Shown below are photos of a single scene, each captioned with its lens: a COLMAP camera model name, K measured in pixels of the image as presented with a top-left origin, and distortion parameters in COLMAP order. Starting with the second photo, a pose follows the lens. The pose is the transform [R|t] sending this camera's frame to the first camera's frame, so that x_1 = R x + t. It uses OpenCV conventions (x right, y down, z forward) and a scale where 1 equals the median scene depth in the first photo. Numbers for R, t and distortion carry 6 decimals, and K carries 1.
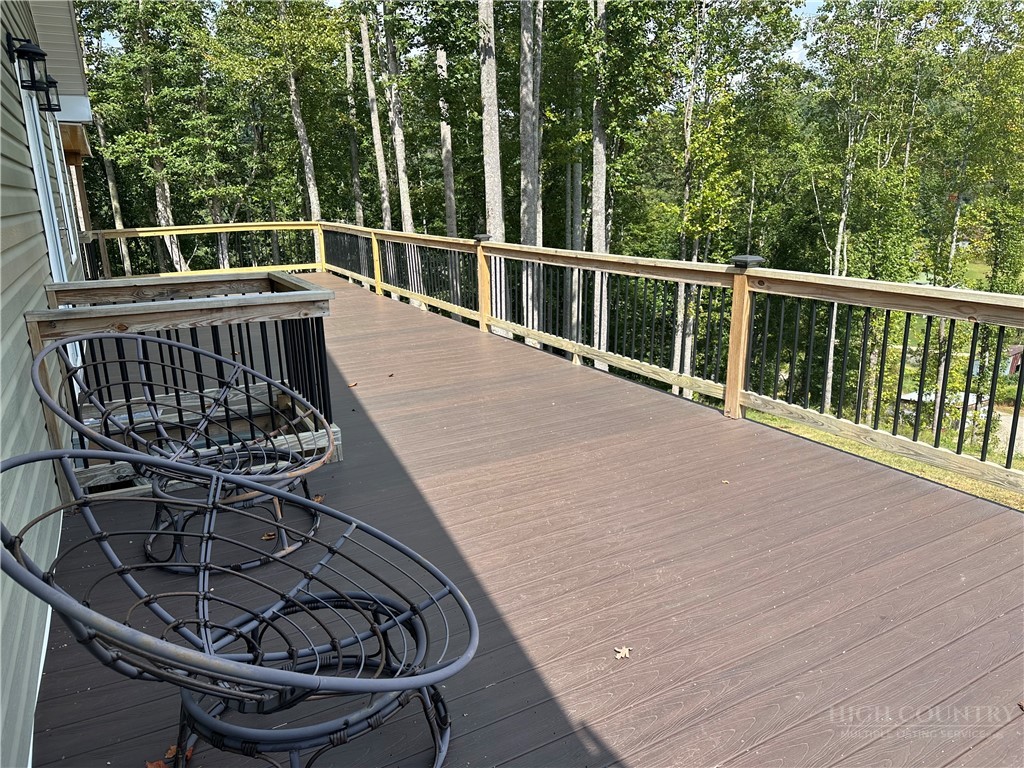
lens RADIAL K [[706.8, 0, 516.3], [0, 706.8, 386.8], [0, 0, 1]] dist [0.075122, -0.104101]
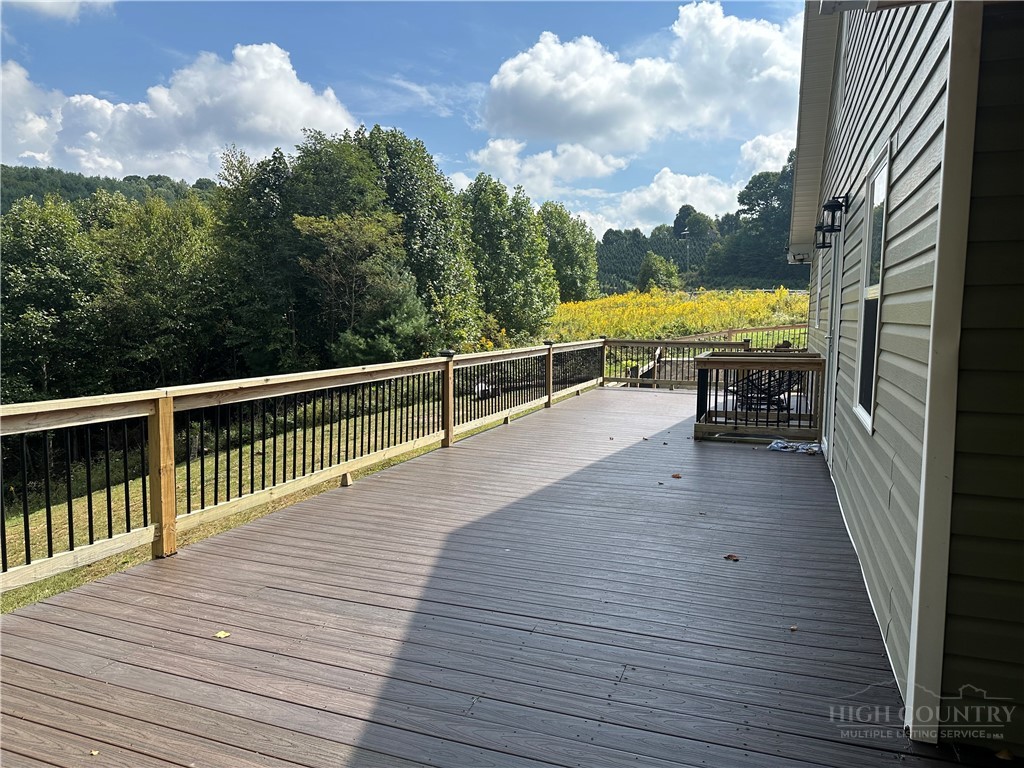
lens RADIAL K [[706.8, 0, 516.3], [0, 706.8, 386.8], [0, 0, 1]] dist [0.075122, -0.104101]
pose [[-0.642222, -0.071668, 0.763161, -0.861794], [0.189627, 0.949818, 0.248773, -0.398052], [-0.742693, 0.304484, -0.596403, 1.562670]]
